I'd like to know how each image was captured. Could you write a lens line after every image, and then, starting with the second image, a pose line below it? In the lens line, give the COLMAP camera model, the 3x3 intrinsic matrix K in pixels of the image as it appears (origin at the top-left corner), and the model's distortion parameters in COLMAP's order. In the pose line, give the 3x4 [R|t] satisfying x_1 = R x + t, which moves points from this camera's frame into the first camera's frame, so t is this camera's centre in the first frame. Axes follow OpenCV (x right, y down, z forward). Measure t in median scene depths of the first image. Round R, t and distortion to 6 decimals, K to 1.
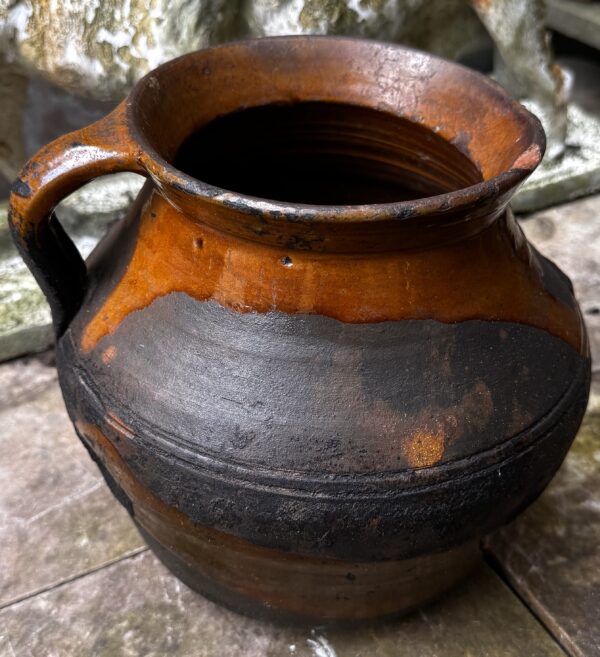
lens RADIAL K [[966.1, 0, 300.1], [0, 966.1, 319.0], [0, 0, 1]] dist [0.203843, -0.625725]
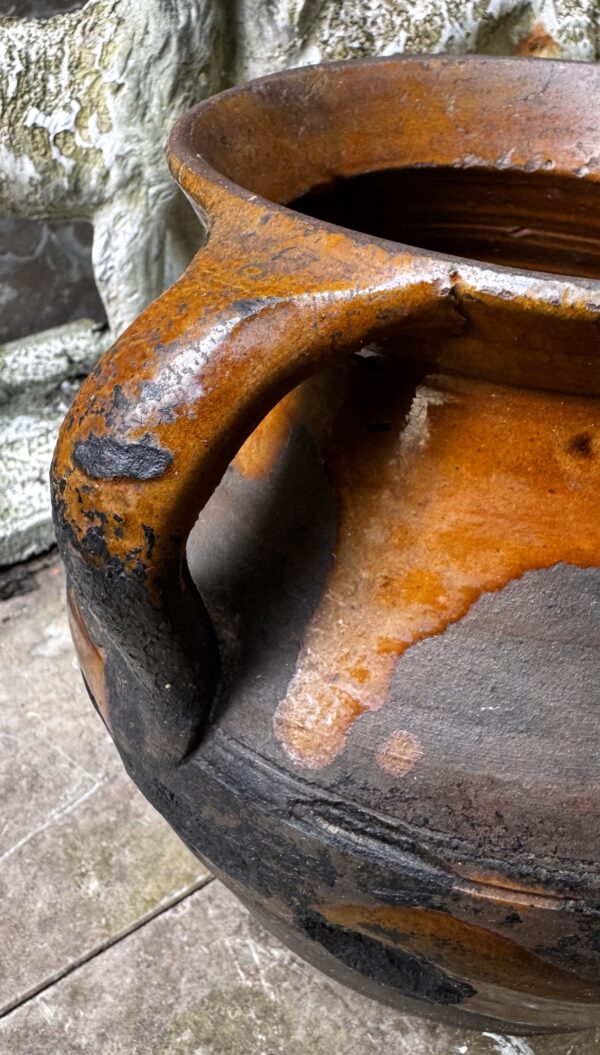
lens RADIAL K [[896.9, 0, 274.2], [0, 896.9, 526.2], [0, 0, 1]] dist [-0.005569, -0.002628]
pose [[0.991733, -0.087117, 0.094214, -0.135485], [0.080716, 0.994294, 0.069749, -0.044182], [-0.099752, -0.061568, 0.993106, 0.406907]]
